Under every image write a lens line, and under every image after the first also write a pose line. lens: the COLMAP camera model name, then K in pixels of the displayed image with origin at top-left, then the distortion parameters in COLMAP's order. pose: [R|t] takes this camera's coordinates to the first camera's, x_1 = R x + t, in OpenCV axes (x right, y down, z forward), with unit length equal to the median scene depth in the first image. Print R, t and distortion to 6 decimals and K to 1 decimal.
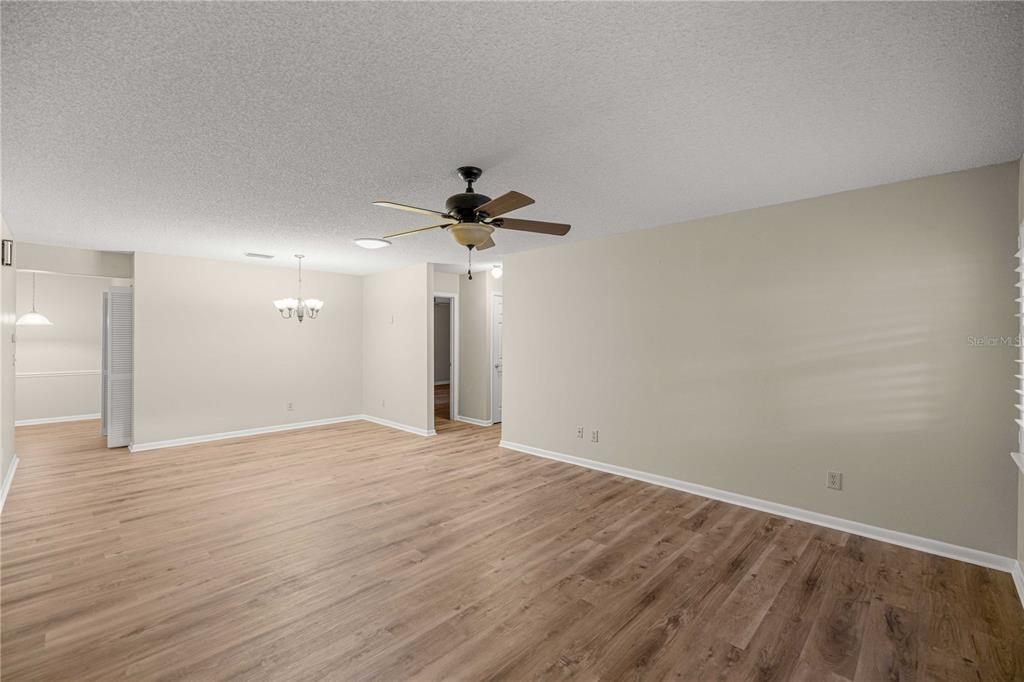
lens RADIAL K [[438.5, 0, 511.0], [0, 438.5, 341.8], [0, 0, 1]] dist [0.006868, -0.000232]
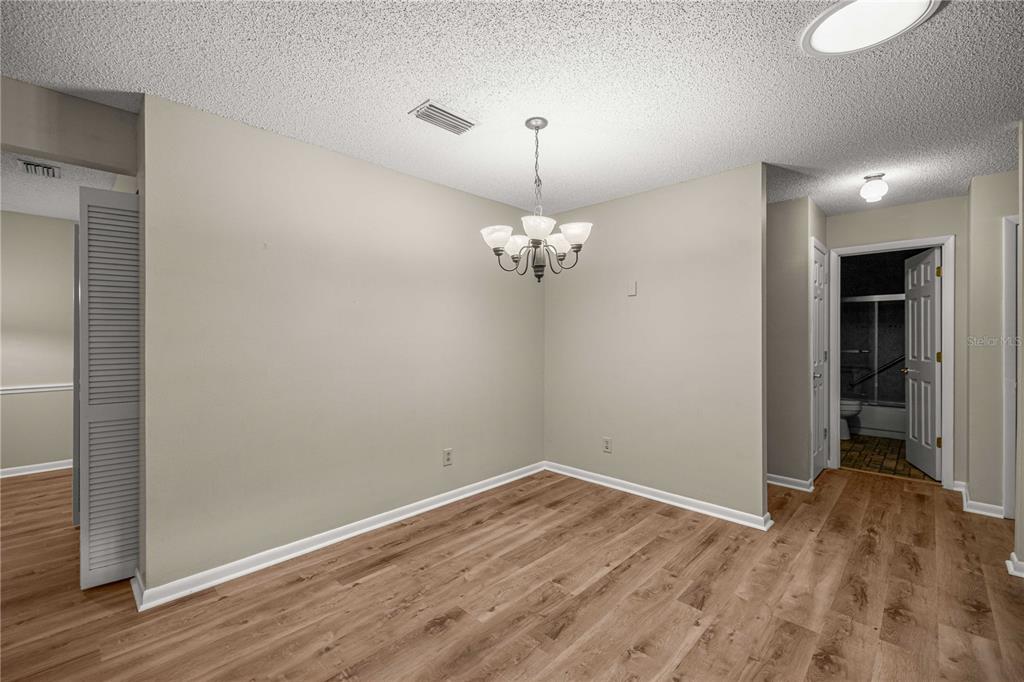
lens RADIAL K [[438.5, 0, 506.0], [0, 438.5, 340.0], [0, 0, 1]] dist [0.006868, -0.000232]
pose [[0.999897, 0.001230, 0.014316, -0.453449], [-0.001358, 0.999959, 0.008933, 0.006509], [-0.014304, -0.008951, 0.999858, 0.506238]]
